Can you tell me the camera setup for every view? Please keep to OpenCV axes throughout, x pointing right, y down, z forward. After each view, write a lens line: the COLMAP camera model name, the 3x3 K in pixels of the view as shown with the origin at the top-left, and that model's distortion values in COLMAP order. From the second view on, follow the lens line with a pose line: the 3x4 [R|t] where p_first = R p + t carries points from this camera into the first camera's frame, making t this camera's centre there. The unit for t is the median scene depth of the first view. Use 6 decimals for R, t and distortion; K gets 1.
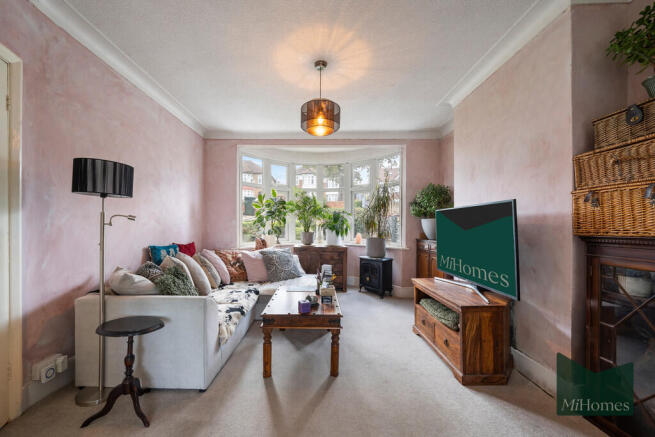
lens RADIAL K [[242.8, 0, 323.5], [0, 242.8, 222.1], [0, 0, 1]] dist [0.009346, 0.000087]
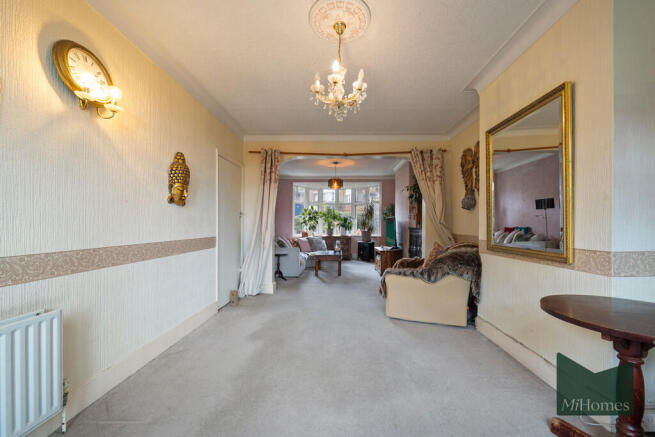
lens RADIAL K [[242.8, 0, 329.7], [0, 242.8, 221.0], [0, 0, 1]] dist [0.009346, 0.000087]
pose [[0.998217, -0.002223, -0.059646, 0.044640], [0.002320, 0.999996, 0.001552, -0.017084], [0.059643, -0.001687, 0.998218, -0.852604]]
